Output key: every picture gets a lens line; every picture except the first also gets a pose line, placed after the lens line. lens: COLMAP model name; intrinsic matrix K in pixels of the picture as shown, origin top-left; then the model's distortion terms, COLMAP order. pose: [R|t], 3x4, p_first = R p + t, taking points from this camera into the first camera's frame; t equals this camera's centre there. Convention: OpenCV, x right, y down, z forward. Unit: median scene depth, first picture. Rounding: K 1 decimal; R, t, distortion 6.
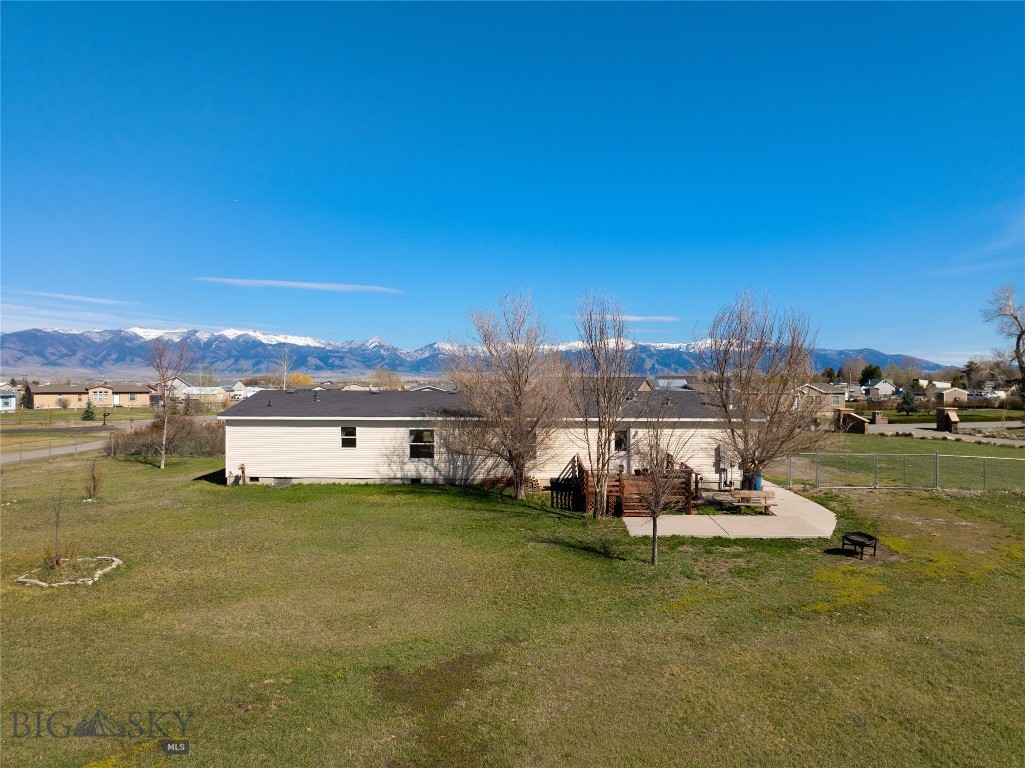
lens RADIAL K [[721.6, 0, 515.9], [0, 721.6, 372.2], [0, 0, 1]] dist [-0.036040, -0.001500]
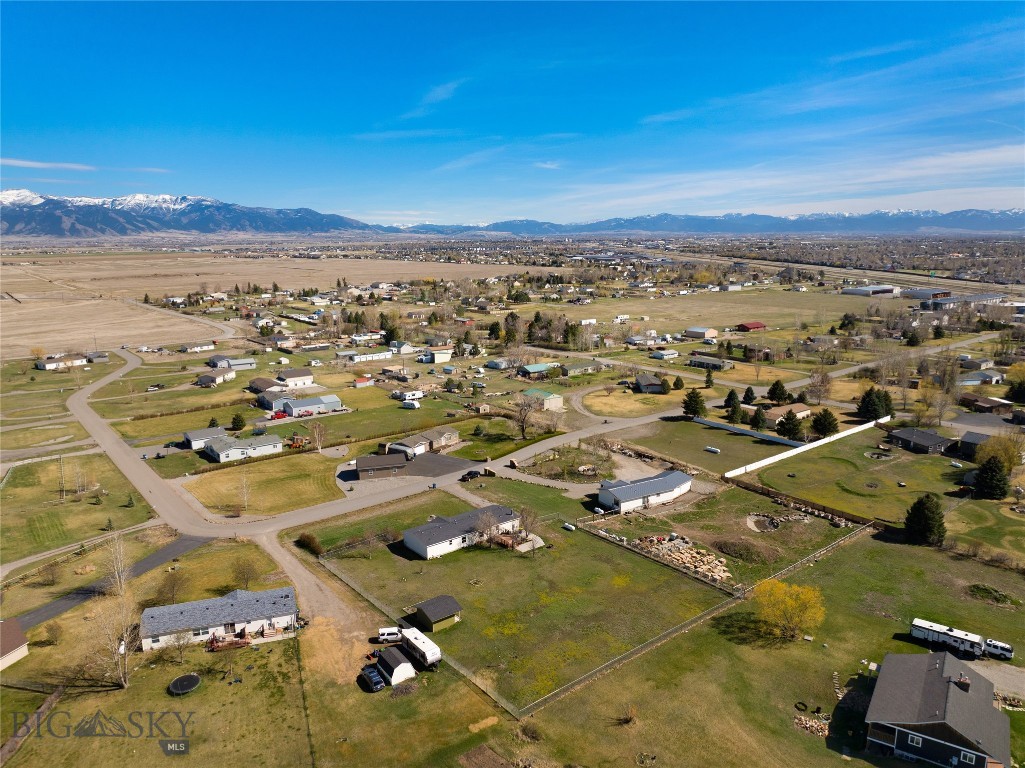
lens RADIAL K [[729.9, 0, 515.1], [0, 729.9, 367.9], [0, 0, 1]] dist [-0.034087, -0.007392]
pose [[0.743147, -0.121590, 0.657988, -2.866595], [-0.002470, 0.982846, 0.184410, -1.874392], [-0.669123, -0.138669, 0.730099, -2.529001]]
